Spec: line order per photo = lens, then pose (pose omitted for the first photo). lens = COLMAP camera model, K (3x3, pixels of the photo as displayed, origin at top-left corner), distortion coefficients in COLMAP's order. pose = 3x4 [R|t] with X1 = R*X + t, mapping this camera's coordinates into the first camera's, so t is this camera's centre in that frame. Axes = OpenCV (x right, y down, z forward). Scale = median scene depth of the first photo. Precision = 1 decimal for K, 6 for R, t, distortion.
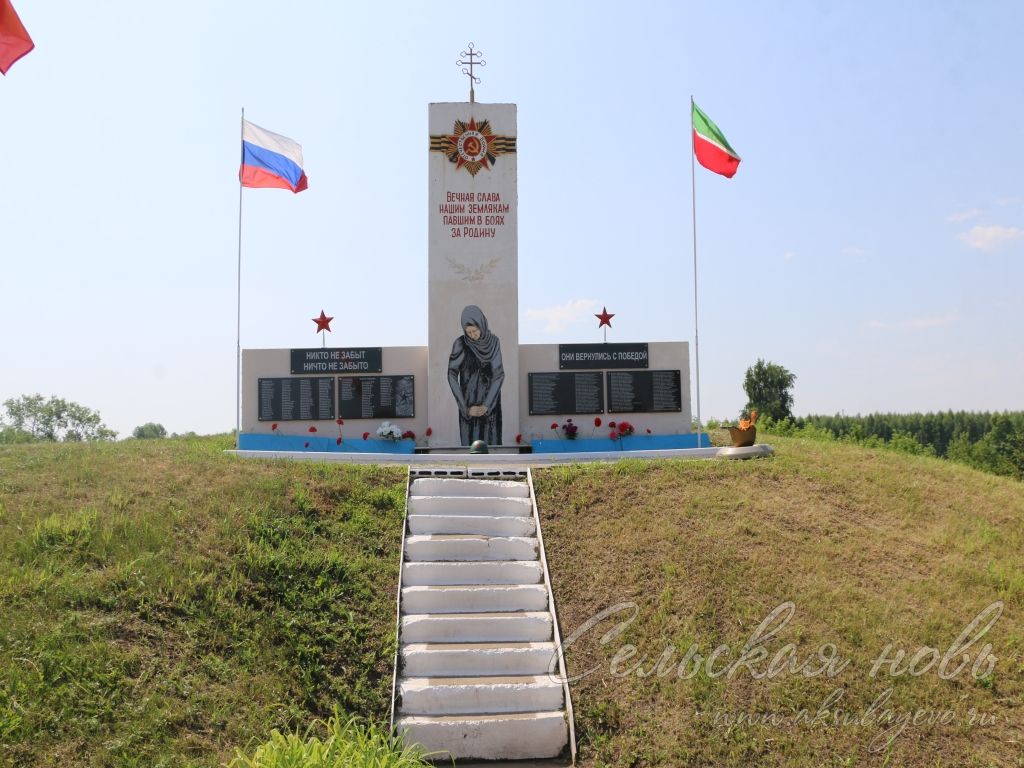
lens RADIAL K [[949.1, 0, 492.6], [0, 949.1, 379.4], [0, 0, 1]] dist [-0.059696, 0.000000]
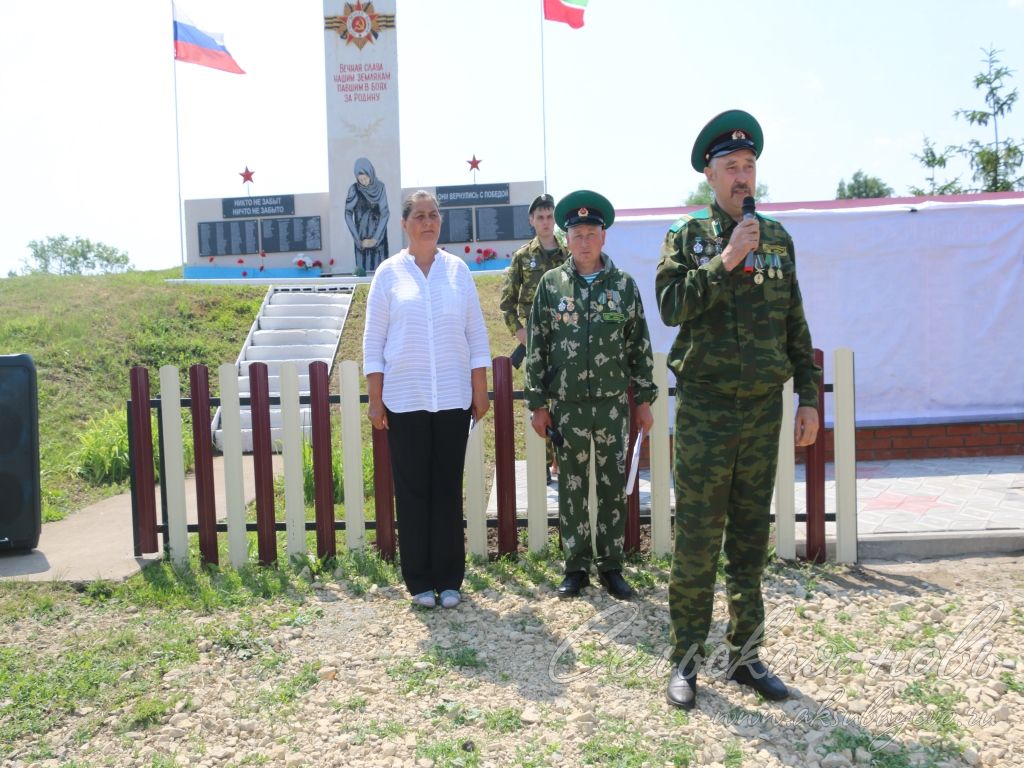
lens RADIAL K [[1049.9, 0, 498.4], [0, 1049.9, 343.2], [0, 0, 1]] dist [-0.045453, 0.000000]
pose [[0.997334, -0.022736, -0.069334, 0.244484], [0.031796, 0.990673, 0.132498, -0.013822], [0.065675, -0.134349, 0.988755, -0.372965]]
